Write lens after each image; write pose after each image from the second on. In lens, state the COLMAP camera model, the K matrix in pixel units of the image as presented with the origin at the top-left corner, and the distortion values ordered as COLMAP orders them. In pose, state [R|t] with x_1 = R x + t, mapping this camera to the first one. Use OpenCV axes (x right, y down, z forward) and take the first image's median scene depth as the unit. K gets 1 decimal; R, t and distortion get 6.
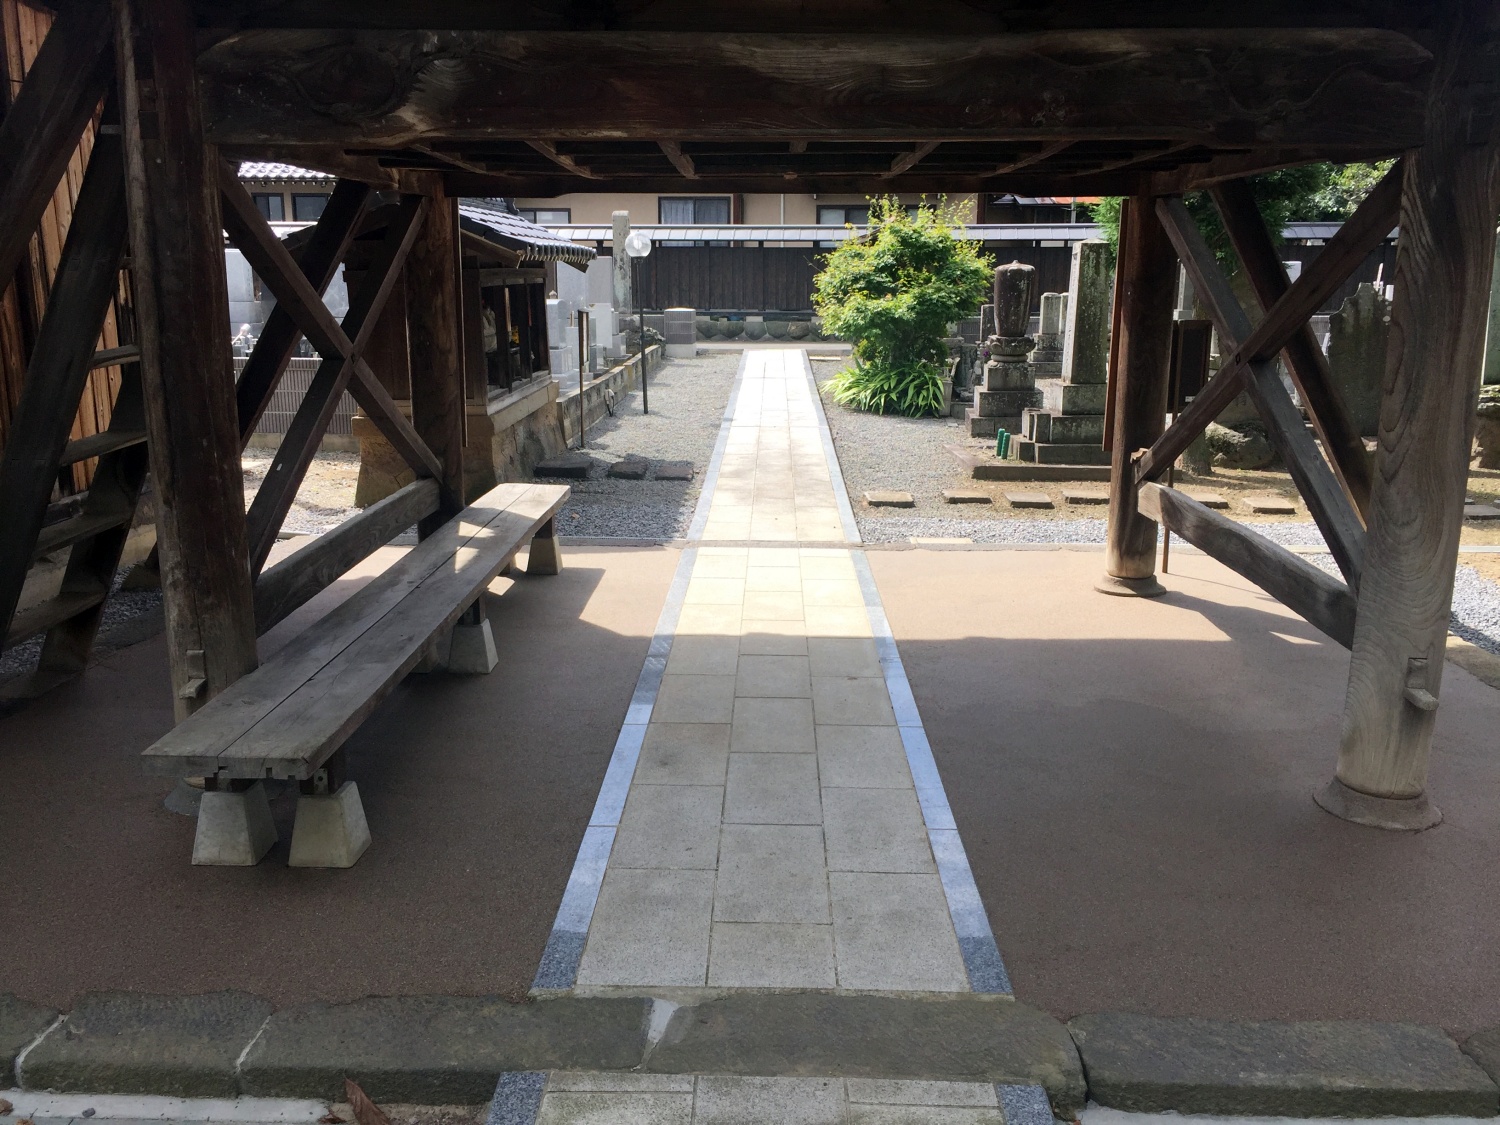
lens RADIAL K [[1290.8, 0, 749.5], [0, 1290.8, 561.6], [0, 0, 1]] dist [0.044598, -0.038767]
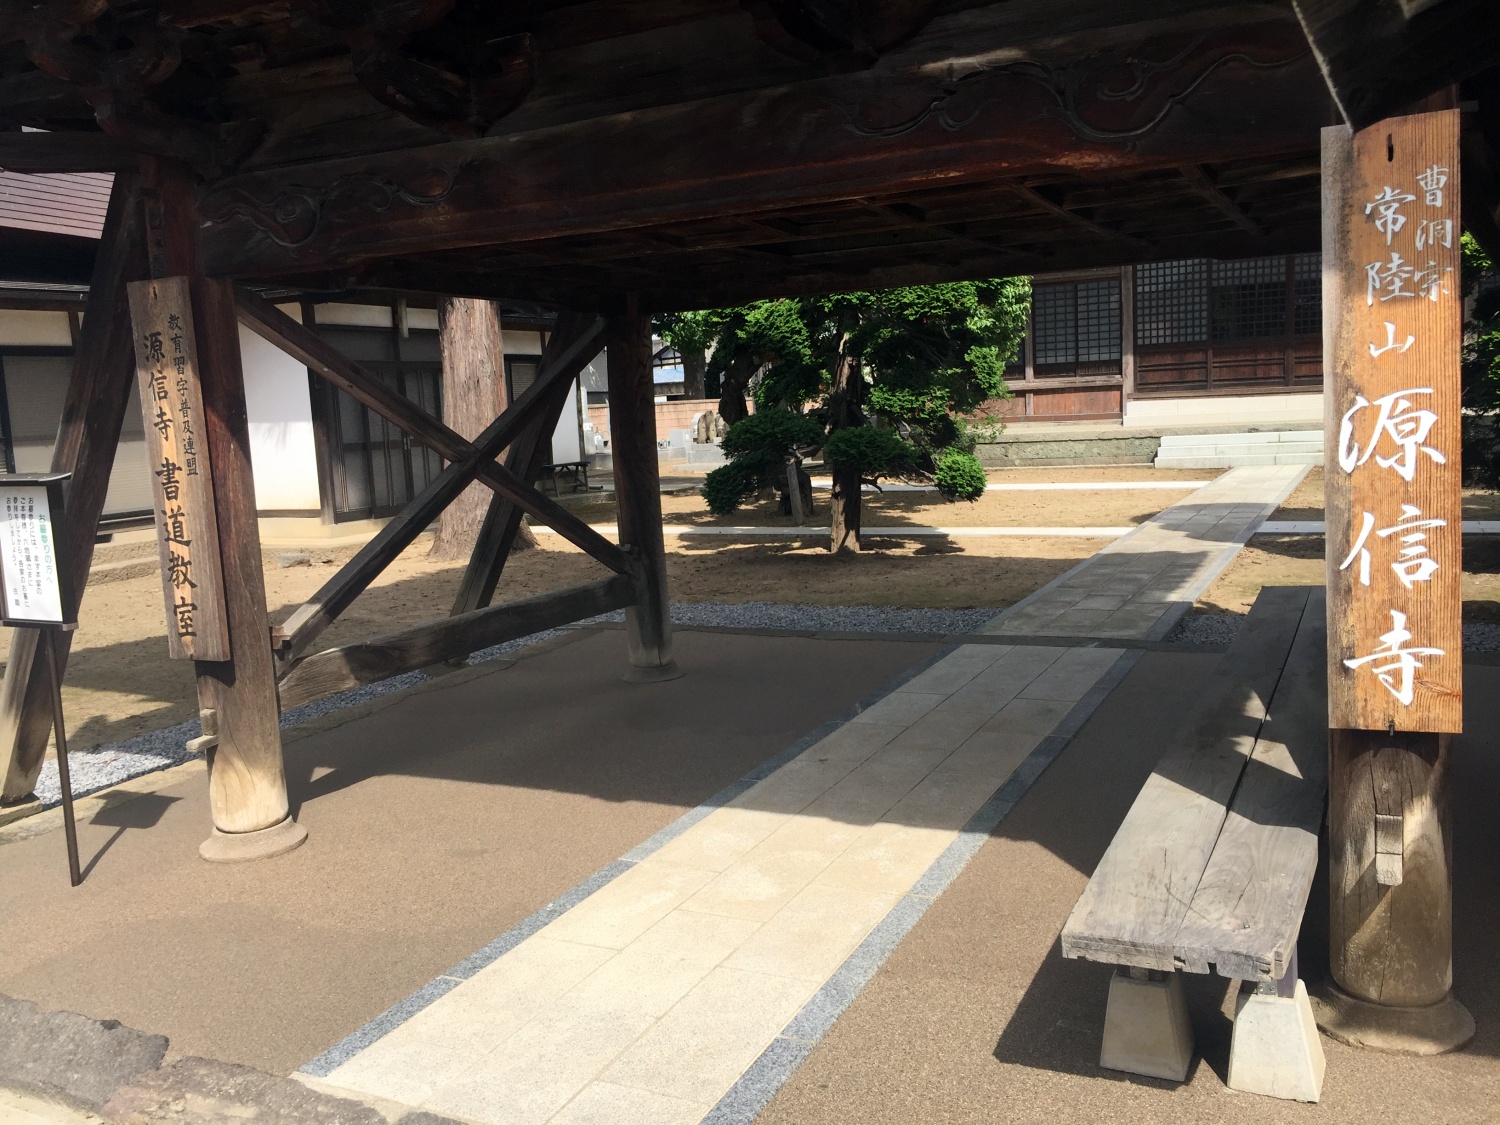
lens RADIAL K [[1290.8, 0, 750.3], [0, 1290.8, 560.7], [0, 0, 1]] dist [0.044598, -0.038767]
pose [[-0.909084, -0.019092, 0.416174, -0.250359], [0.122562, 0.942488, 0.310957, -0.330650], [-0.398176, 0.333693, -0.854462, 1.614541]]
